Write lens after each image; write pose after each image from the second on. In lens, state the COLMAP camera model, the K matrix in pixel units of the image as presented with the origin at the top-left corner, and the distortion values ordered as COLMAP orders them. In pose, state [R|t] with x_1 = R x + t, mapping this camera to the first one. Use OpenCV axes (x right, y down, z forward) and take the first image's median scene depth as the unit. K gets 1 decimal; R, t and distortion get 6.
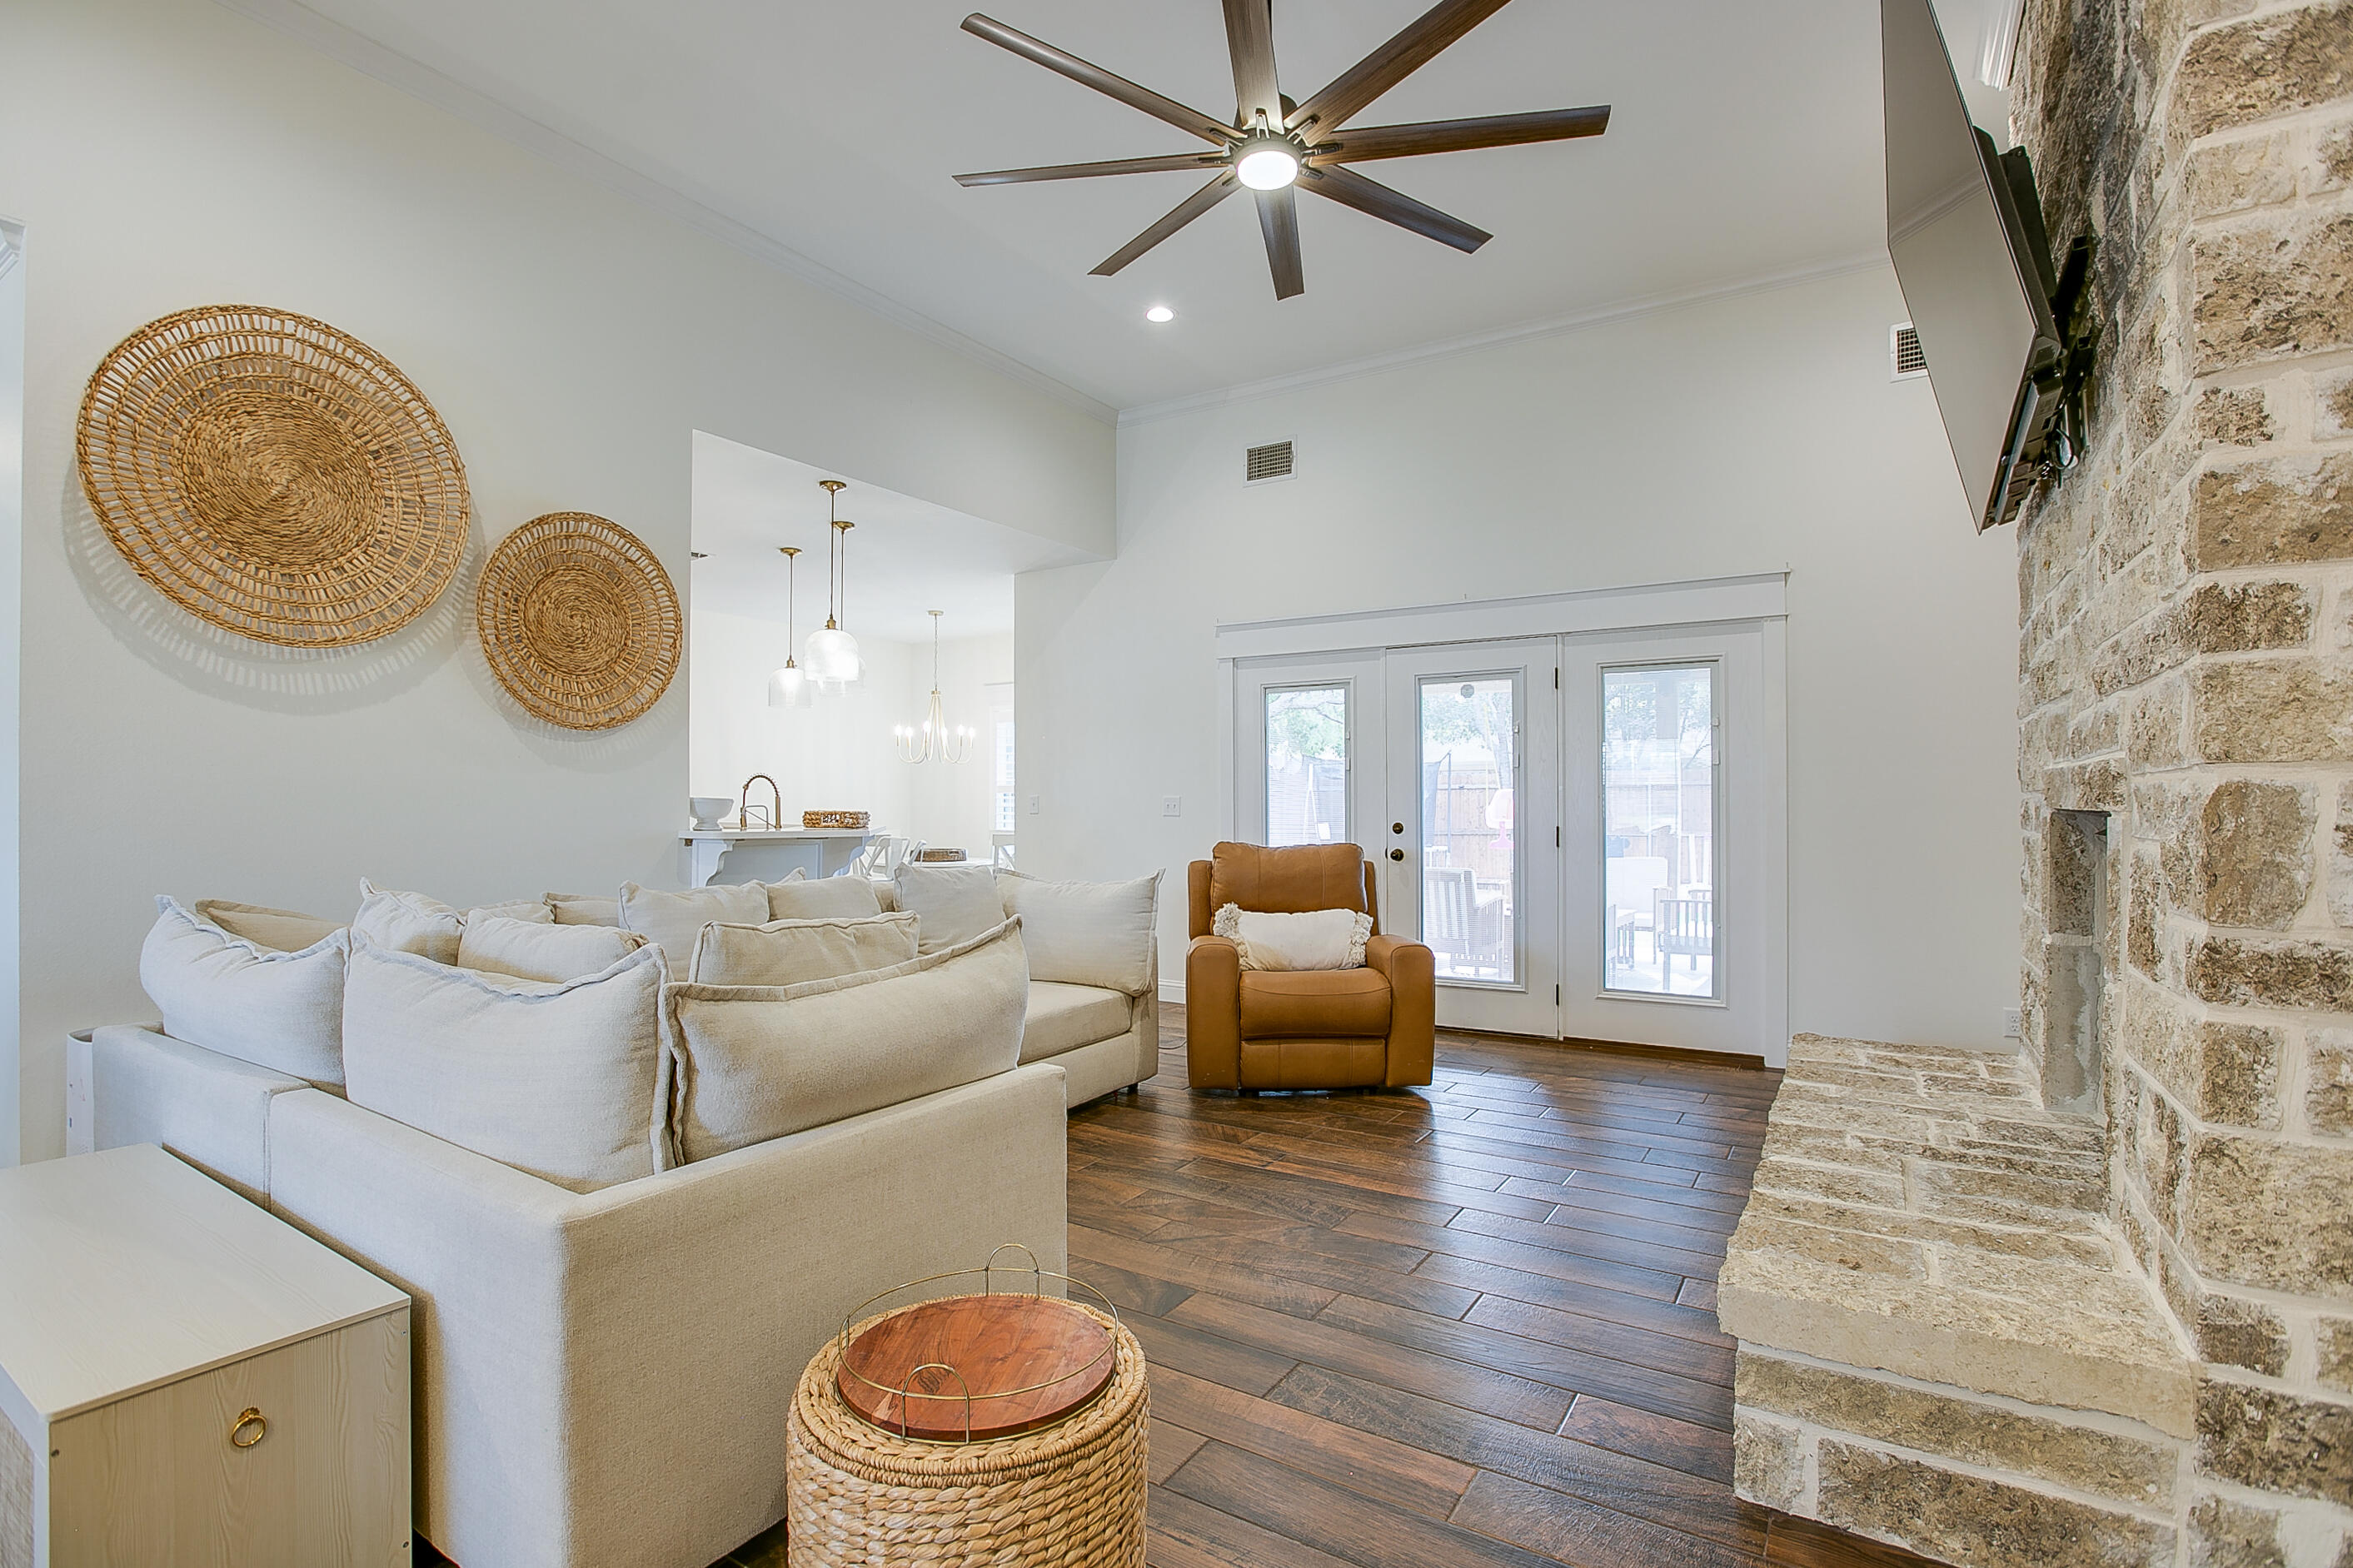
lens RADIAL K [[1124.4, 0, 1176.5], [0, 1124.4, 784.0], [0, 0, 1]] dist [-0.045929, -0.000283]
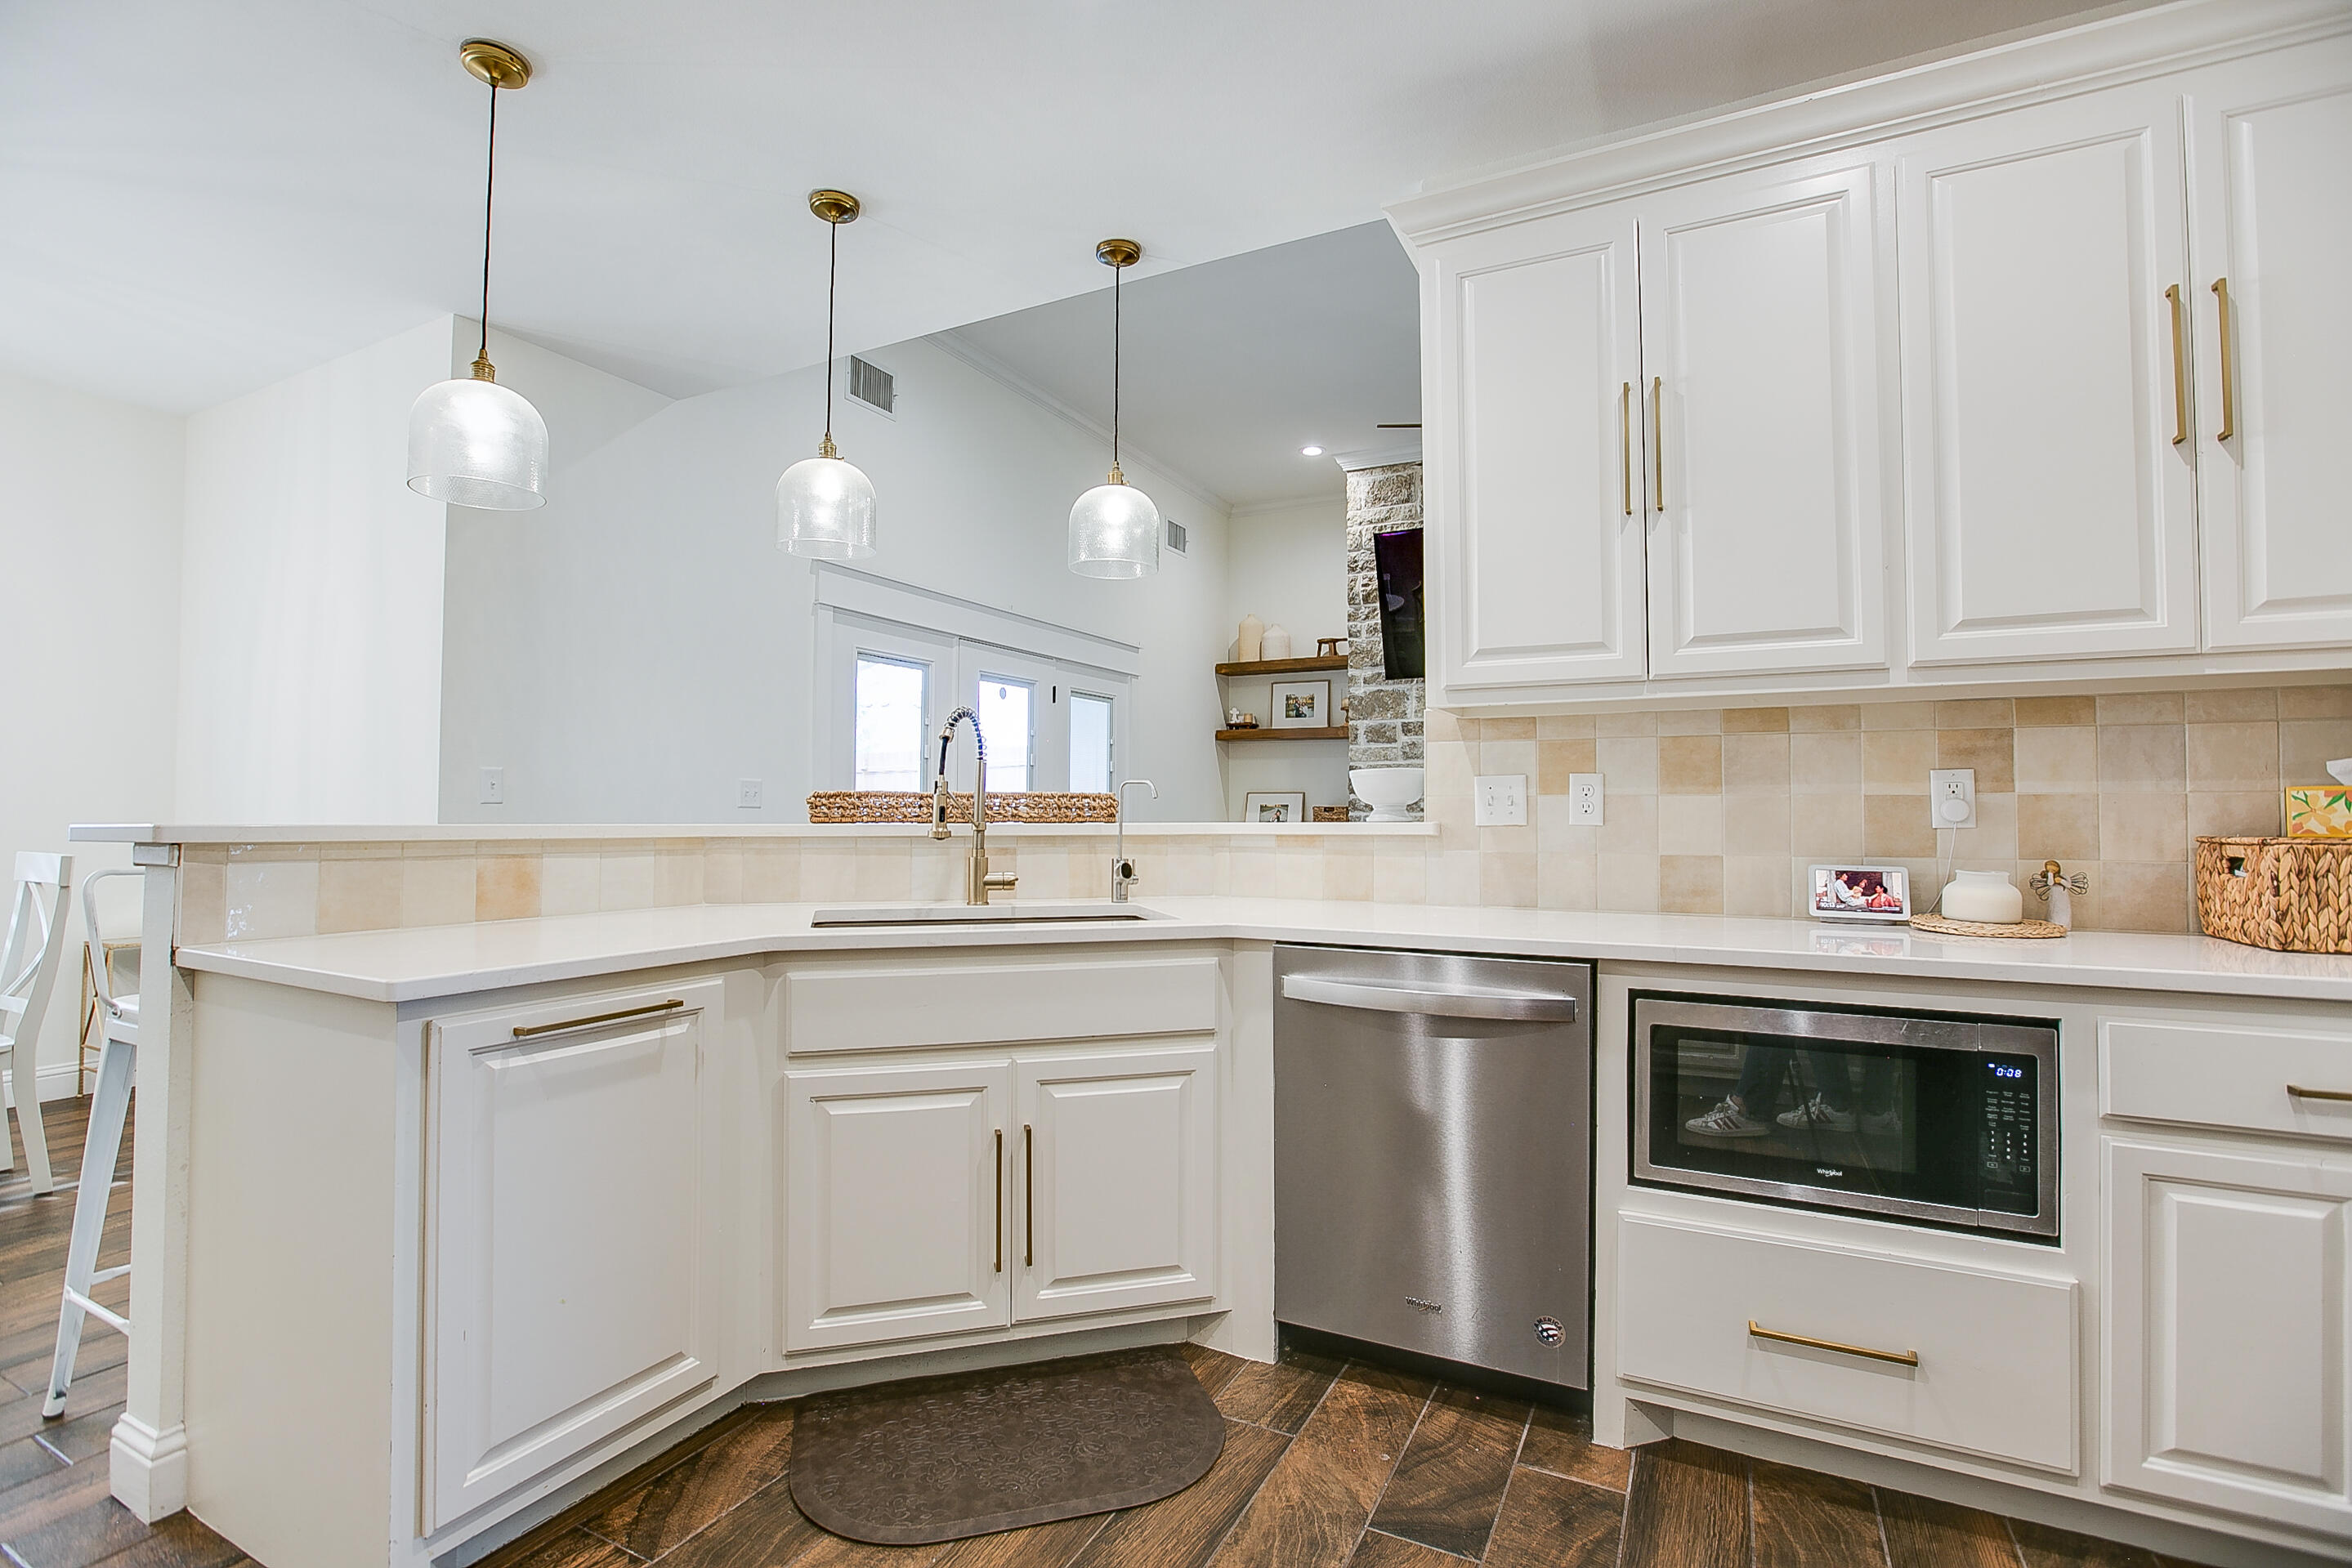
lens RADIAL K [[1076.1, 0, 1176.0], [0, 1076.1, 784.0], [0, 0, 1]] dist [0.000323, 0.000298]
pose [[-0.080591, 0.028049, 0.996353, -0.822884], [-0.020115, 0.999355, -0.029761, 0.035487], [-0.996544, -0.022441, -0.079975, 0.933894]]
